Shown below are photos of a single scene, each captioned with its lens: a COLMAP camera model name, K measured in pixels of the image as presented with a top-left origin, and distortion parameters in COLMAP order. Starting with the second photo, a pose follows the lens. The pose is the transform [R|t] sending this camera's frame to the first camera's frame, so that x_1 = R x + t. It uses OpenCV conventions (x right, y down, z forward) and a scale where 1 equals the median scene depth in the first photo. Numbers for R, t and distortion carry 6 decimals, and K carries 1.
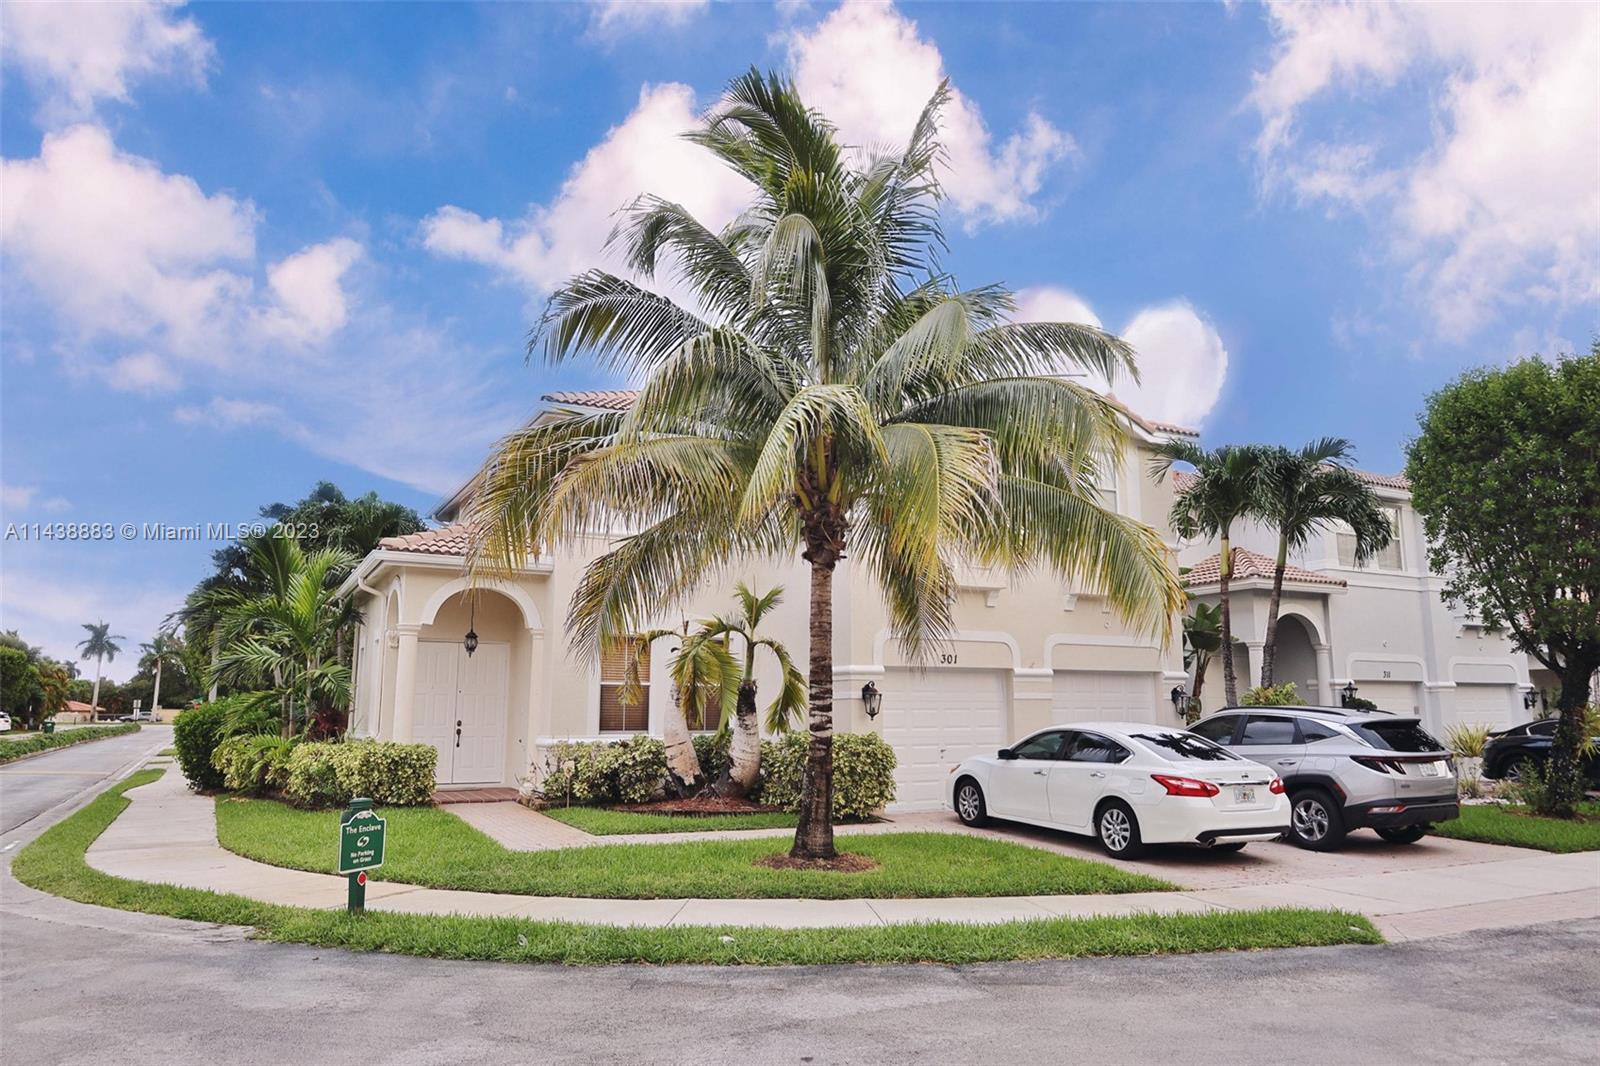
lens RADIAL K [[1089.1, 0, 798.4], [0, 1089.1, 529.2], [0, 0, 1]] dist [-0.003276, 0.003998]
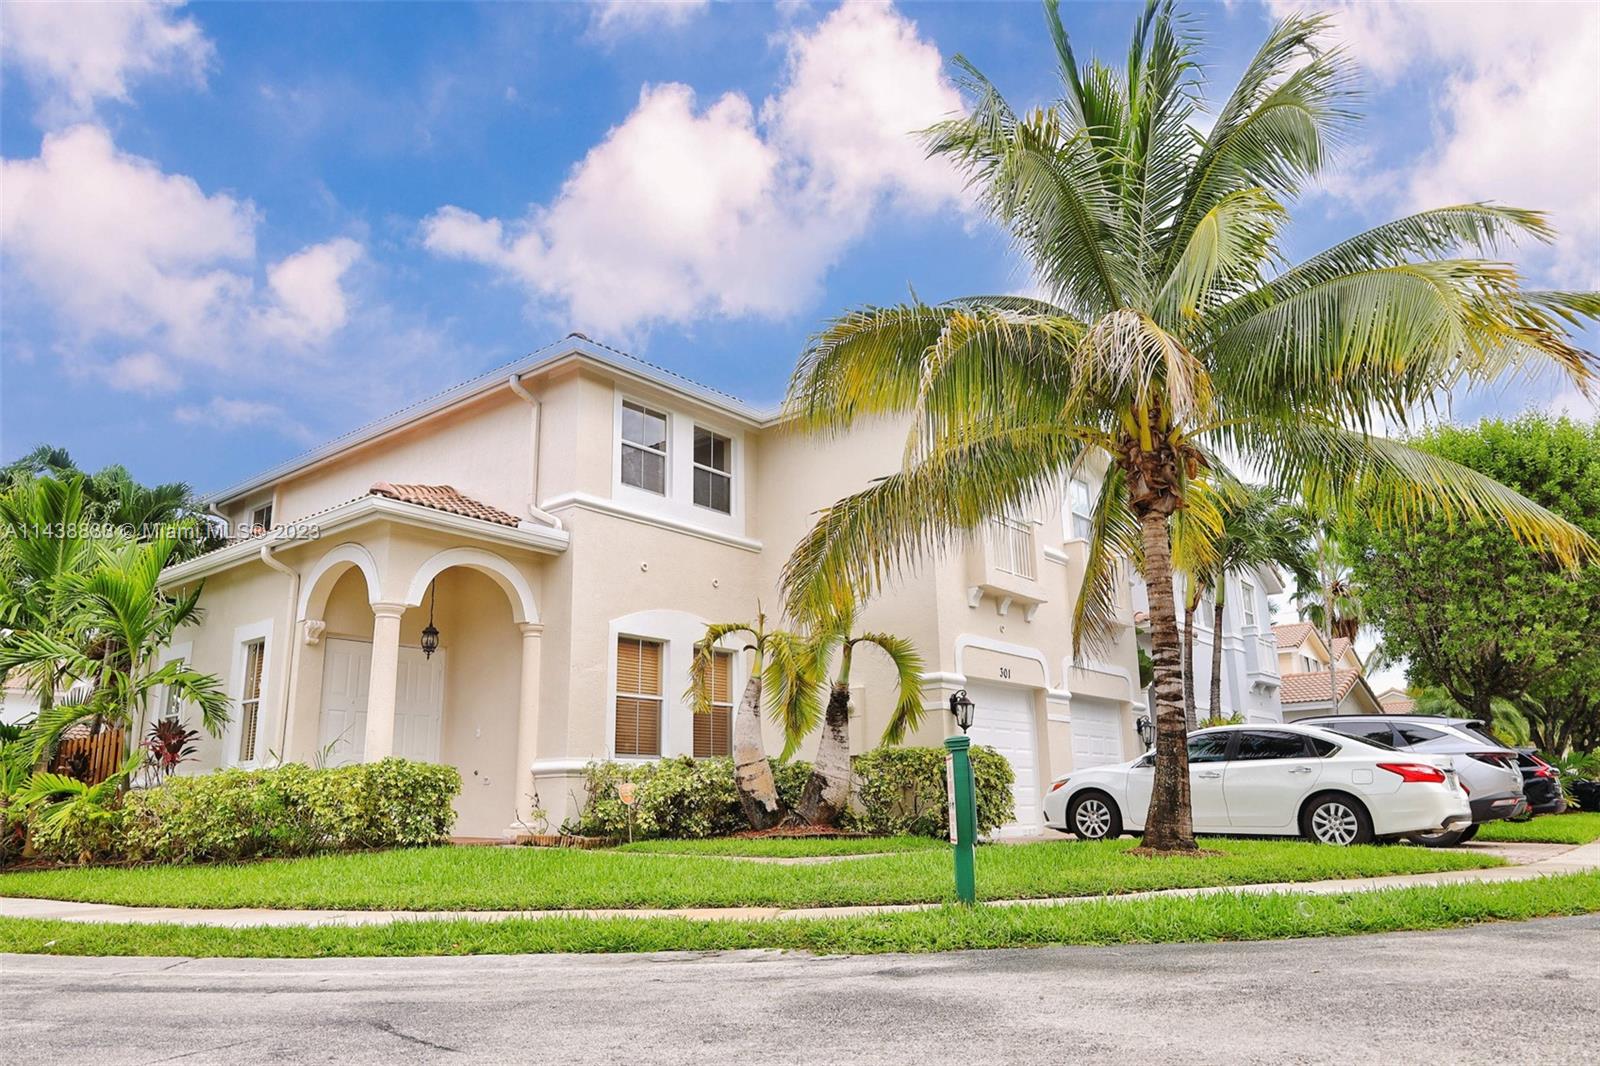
lens RADIAL K [[1089.1, 0, 800.0], [0, 1089.1, 538.2], [0, 0, 1]] dist [-0.003276, 0.003998]
pose [[0.914532, 0.081108, 0.396298, -0.424102], [-0.047297, 0.994413, -0.094373, 0.106428], [-0.401738, 0.067564, 0.913259, 0.226160]]
